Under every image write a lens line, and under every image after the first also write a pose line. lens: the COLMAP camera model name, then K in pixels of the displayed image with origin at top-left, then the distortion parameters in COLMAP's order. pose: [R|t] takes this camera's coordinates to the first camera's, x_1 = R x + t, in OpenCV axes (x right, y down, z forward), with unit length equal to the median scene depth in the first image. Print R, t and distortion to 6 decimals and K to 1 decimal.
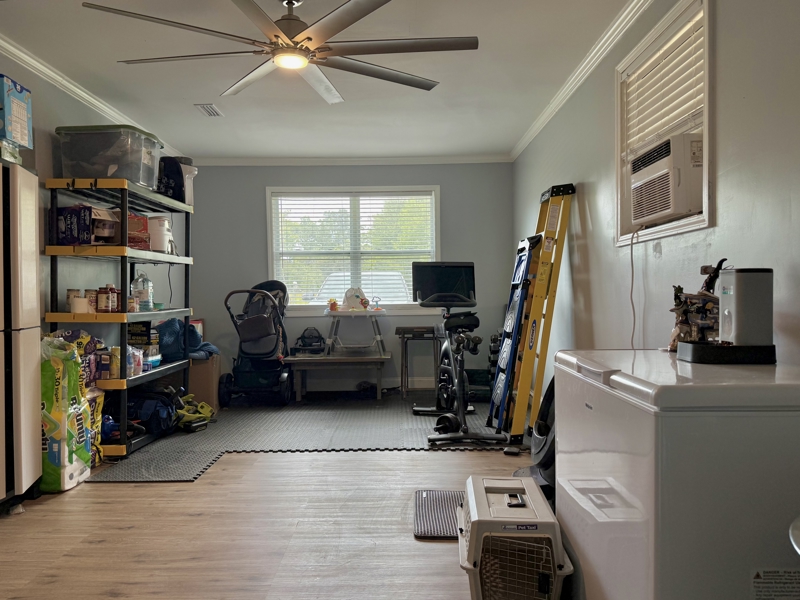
lens RADIAL K [[569.5, 0, 400.0], [0, 569.5, 300.0], [0, 0, 1]] dist [0.073285, -0.098964]
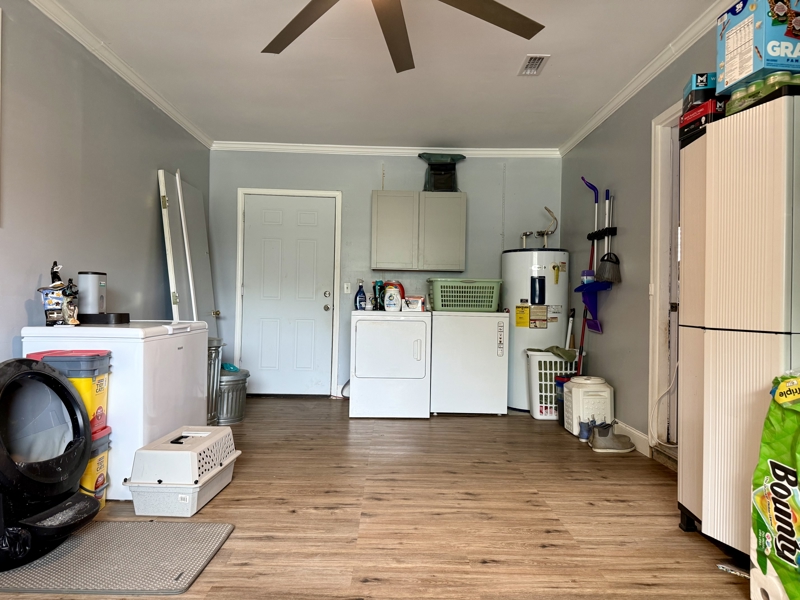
lens RADIAL K [[569.5, 0, 400.0], [0, 569.5, 300.0], [0, 0, 1]] dist [0.073285, -0.098964]
pose [[-0.999970, -0.006070, -0.004837, -0.150097], [-0.006098, 0.999965, 0.005673, 0.007141], [0.004802, 0.005702, -0.999972, 1.183406]]
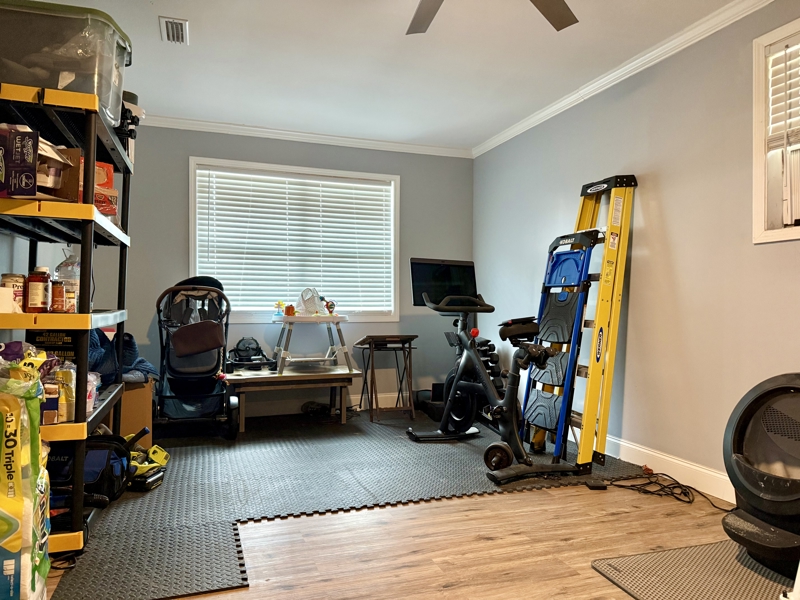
lens RADIAL K [[556.2, 0, 400.0], [0, 556.2, 300.0], [0, 0, 1]] dist [0.007397, -0.002136]
pose [[0.945656, 0.019481, 0.324586, -0.316891], [-0.013876, 0.999712, -0.019574, 0.013522], [-0.324873, 0.014007, 0.945654, 0.296318]]
